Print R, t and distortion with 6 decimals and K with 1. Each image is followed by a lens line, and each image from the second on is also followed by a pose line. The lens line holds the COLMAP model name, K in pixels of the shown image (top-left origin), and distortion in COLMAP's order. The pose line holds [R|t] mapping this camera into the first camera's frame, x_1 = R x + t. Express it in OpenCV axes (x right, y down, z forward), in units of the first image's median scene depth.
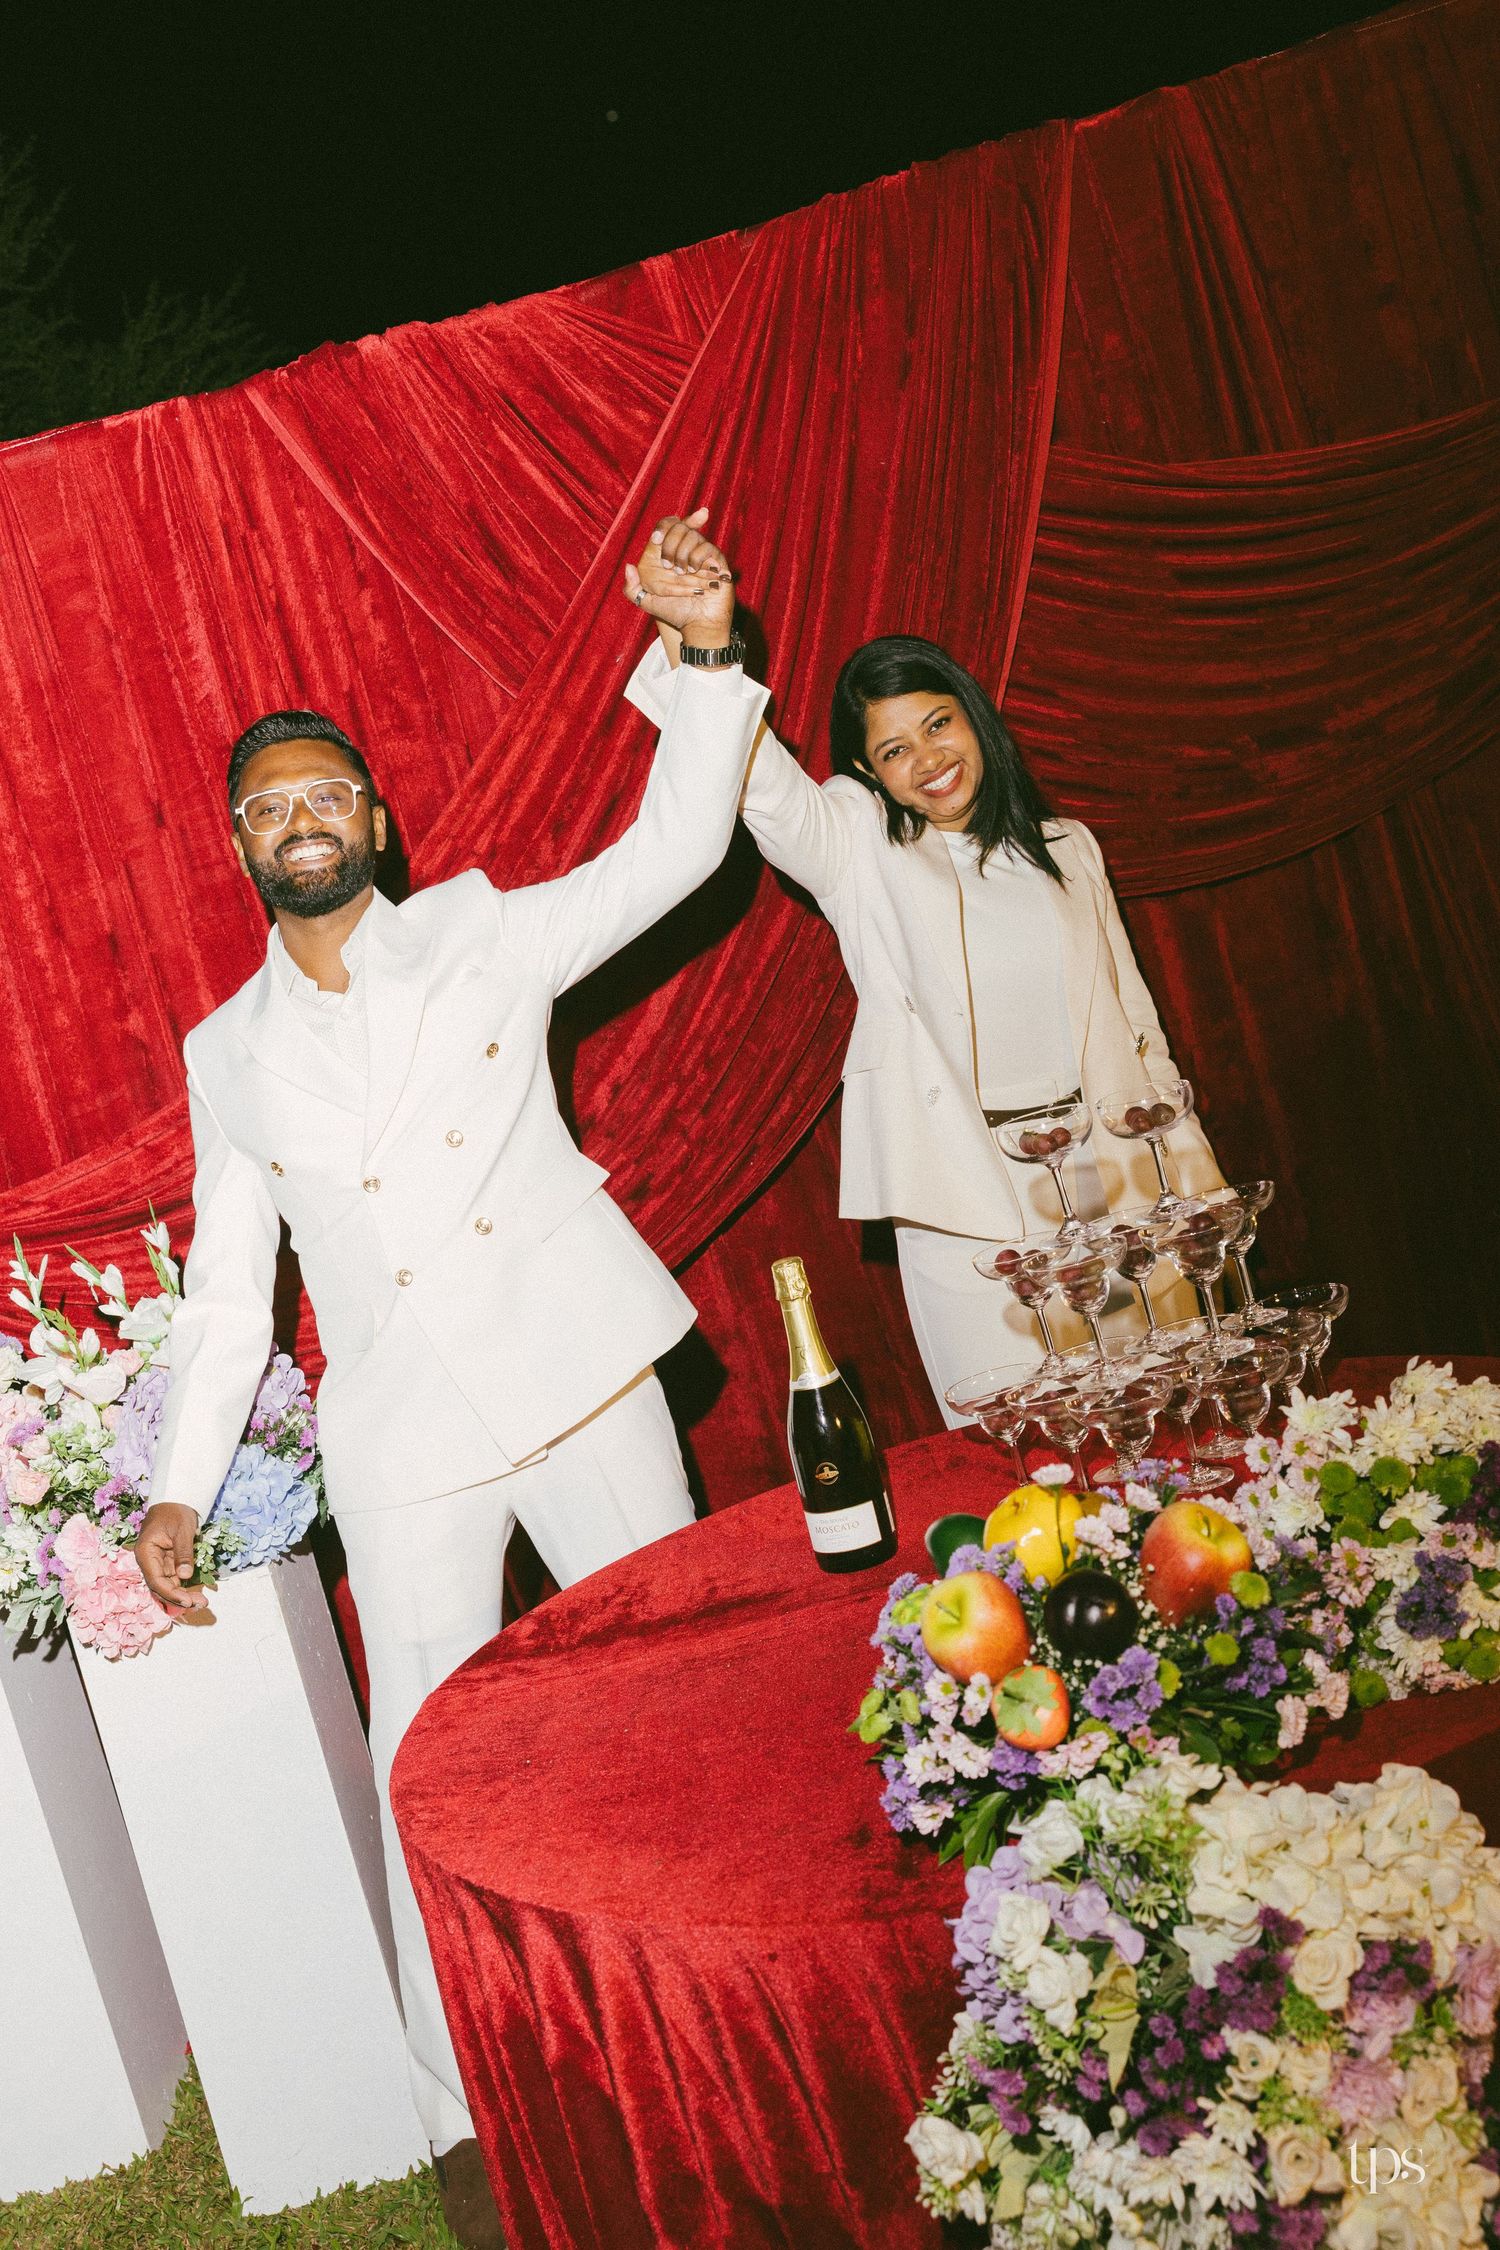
lens RADIAL K [[2482.3, 0, 723.4], [0, 2482.3, 1036.3], [0, 0, 1]] dist [0.005083, 0.000000]
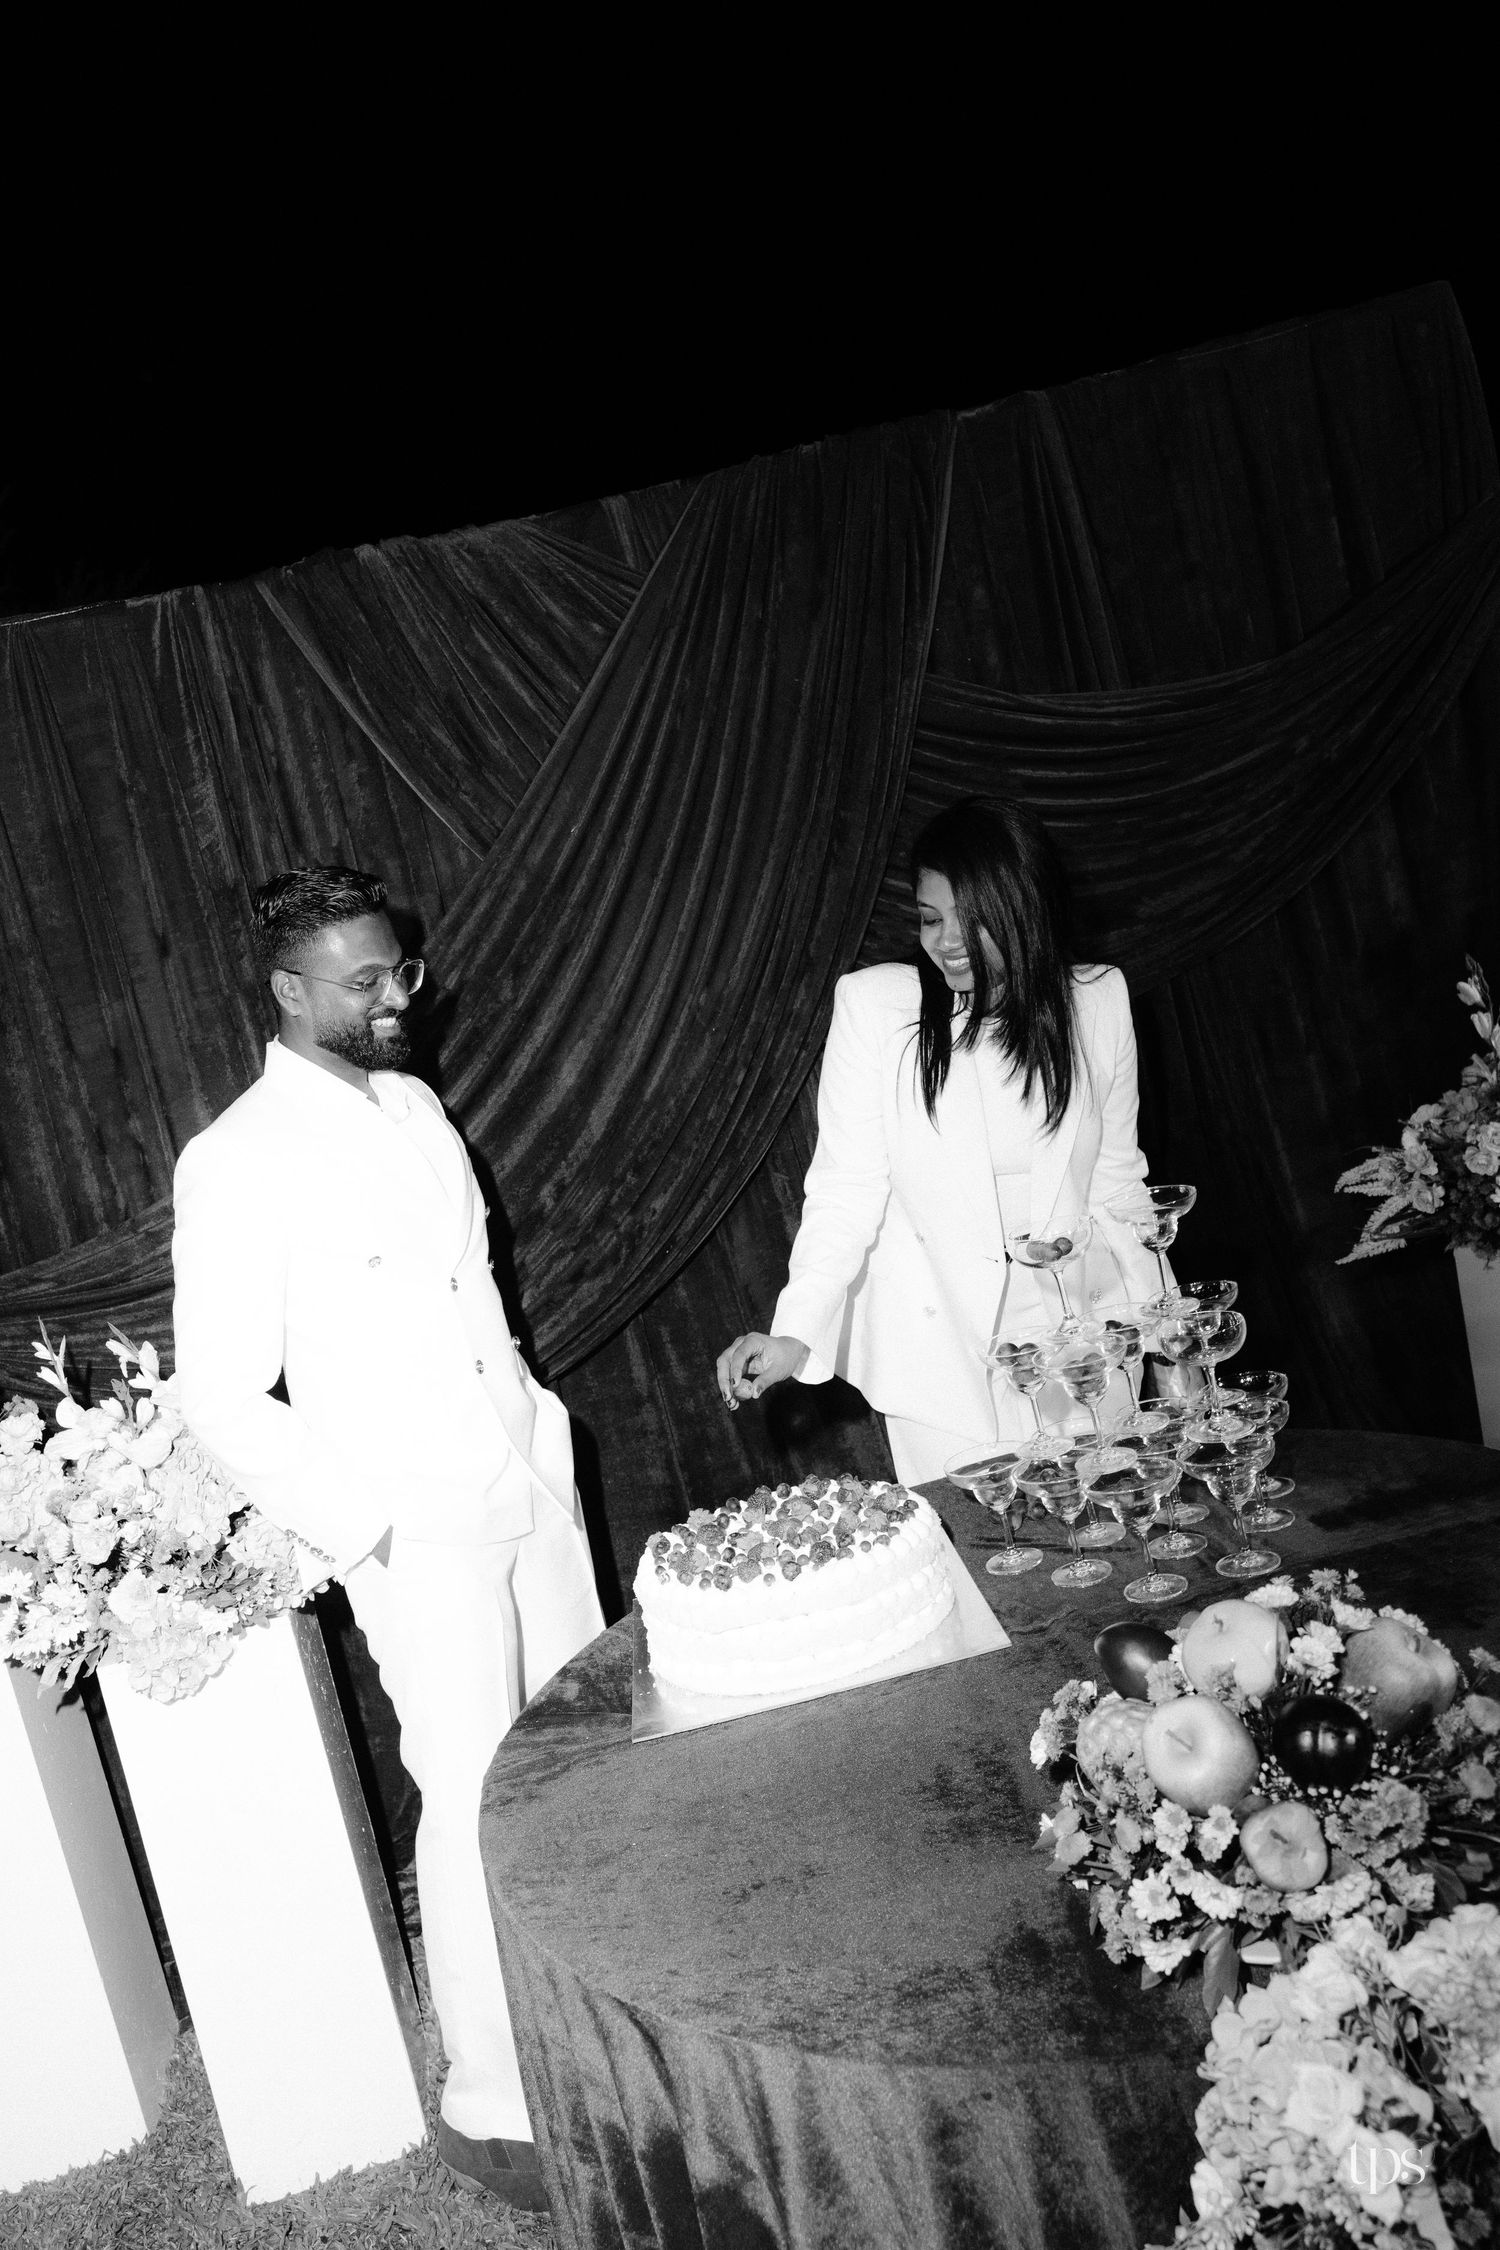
lens RADIAL K [[1733.8, 0, 717.1], [0, 1733.8, 1126.1], [0, 0, 1]] dist [0.018674, -0.018630]
pose [[0.988074, 0.024702, 0.151983, -0.097582], [-0.022731, 0.999634, -0.014693, 0.001376], [-0.152290, 0.011063, 0.988274, 0.167176]]
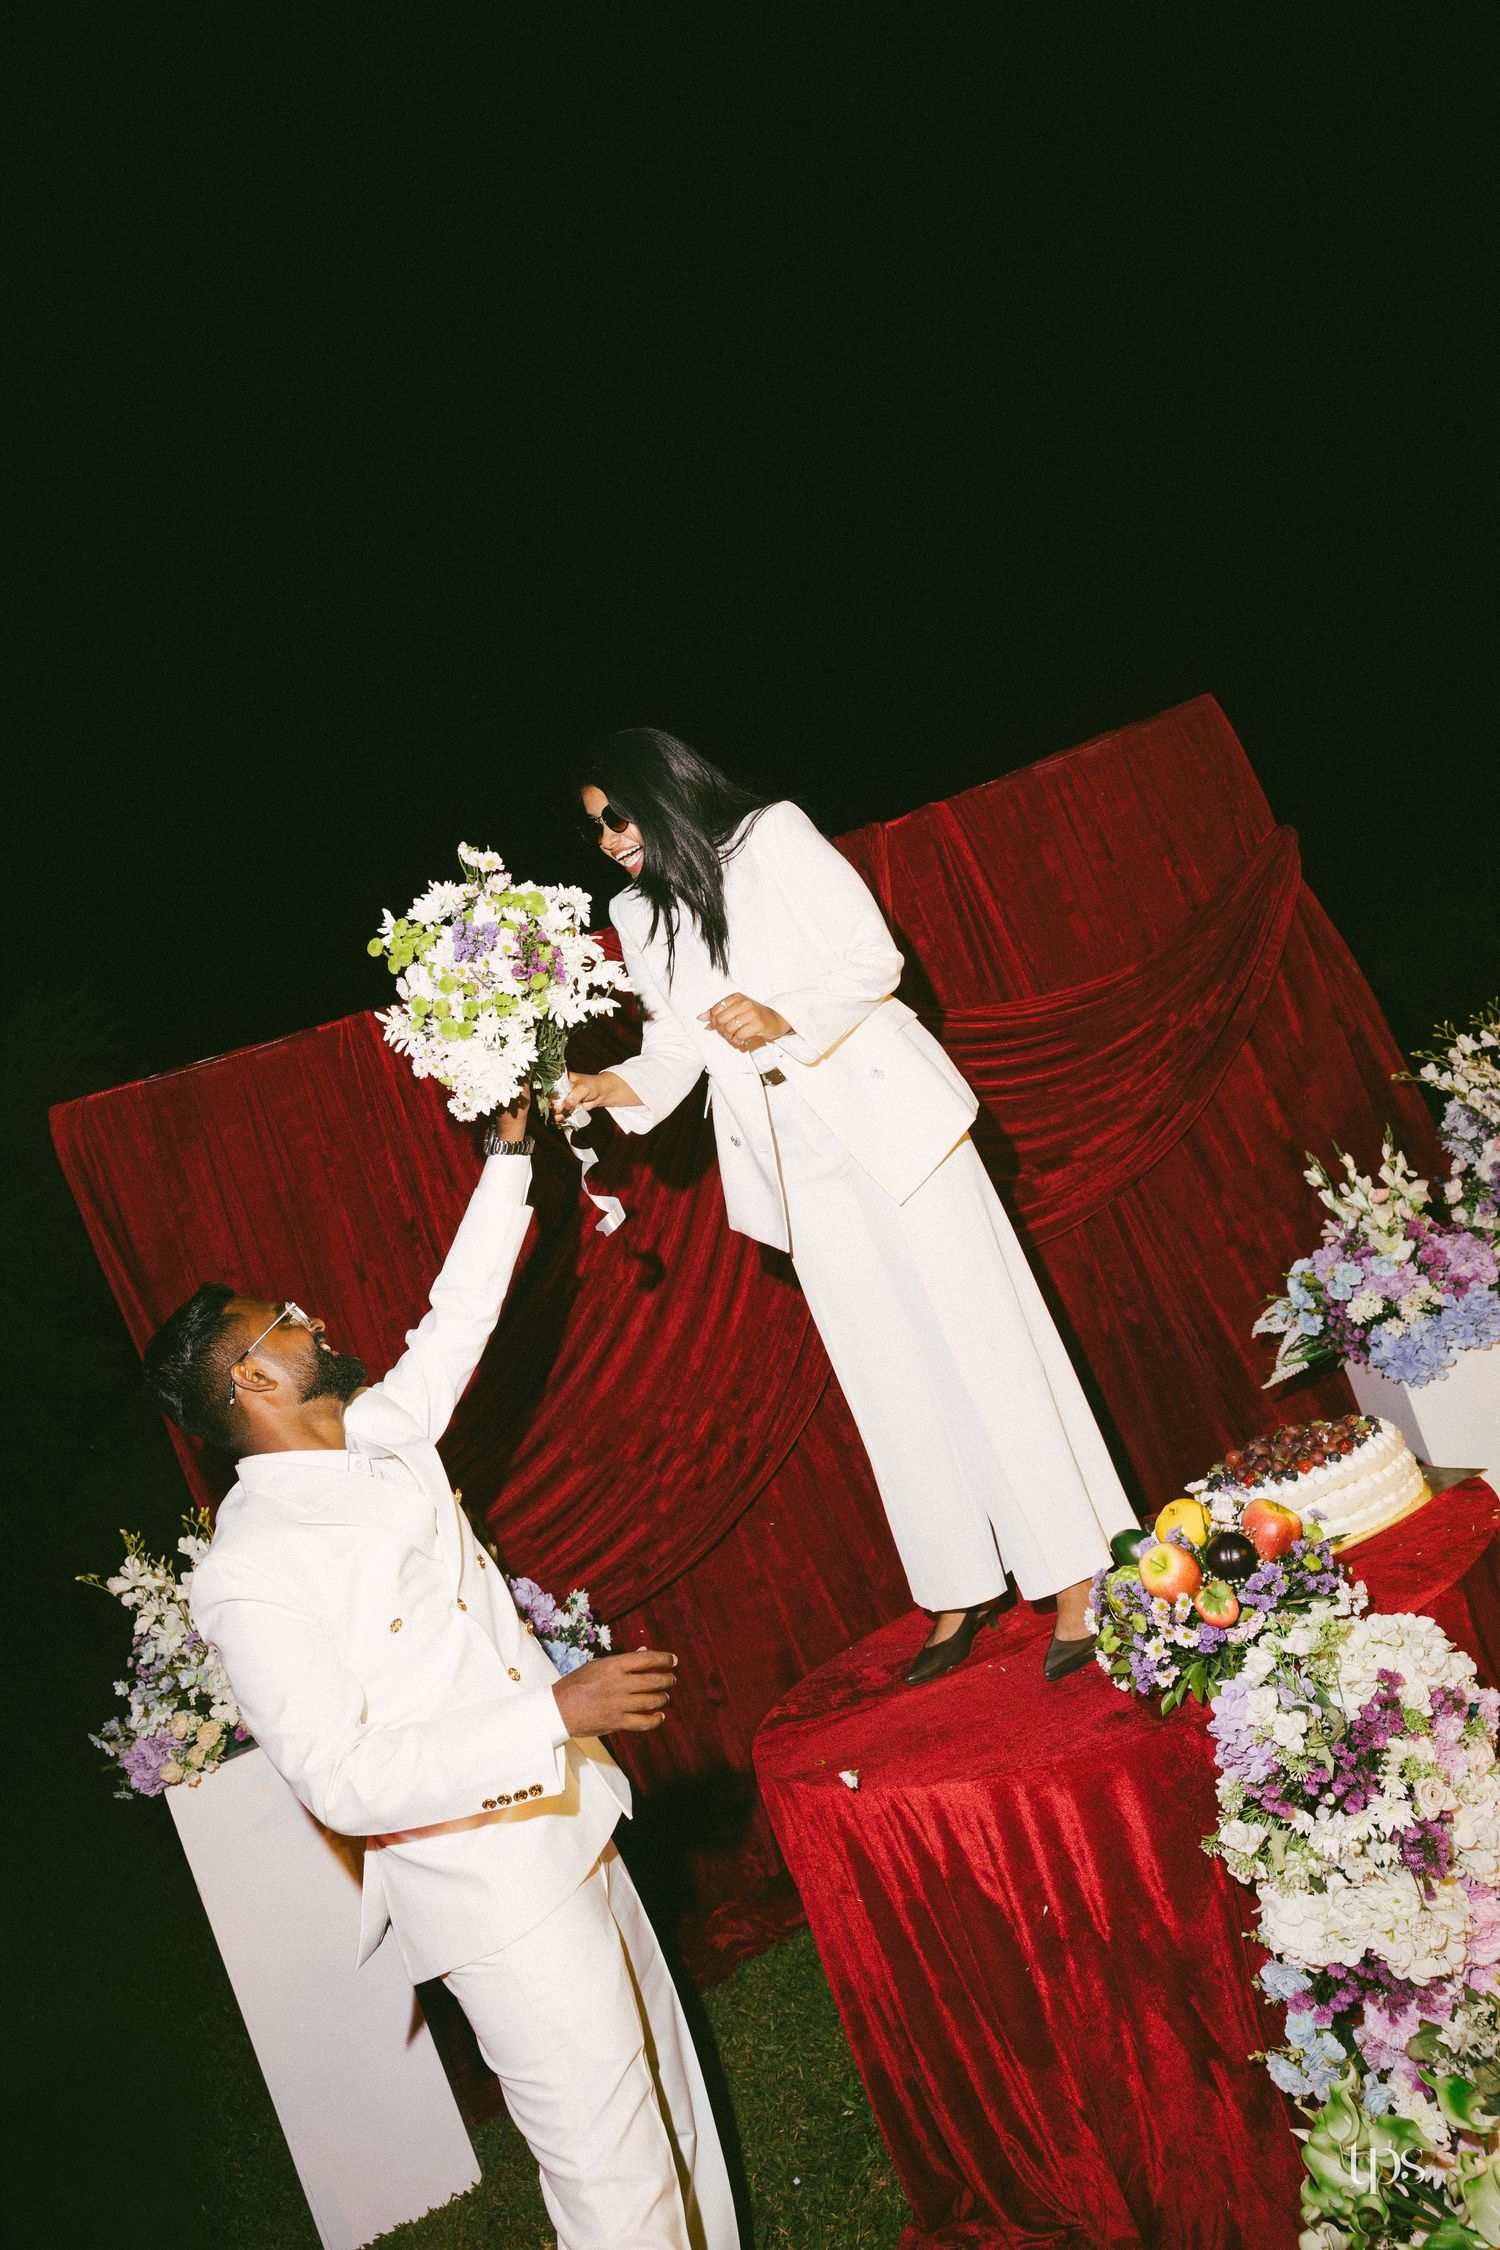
lens RADIAL K [[1860.8, 0, 676.2], [0, 1860.8, 1054.5], [0, 0, 1]] dist [-0.007420, 0.029420]
pose [[0.982960, -0.069387, 0.170218, -0.232474], [0.107806, 0.967652, -0.228095, 0.068632], [-0.148885, 0.242558, 0.958644, -0.185126]]
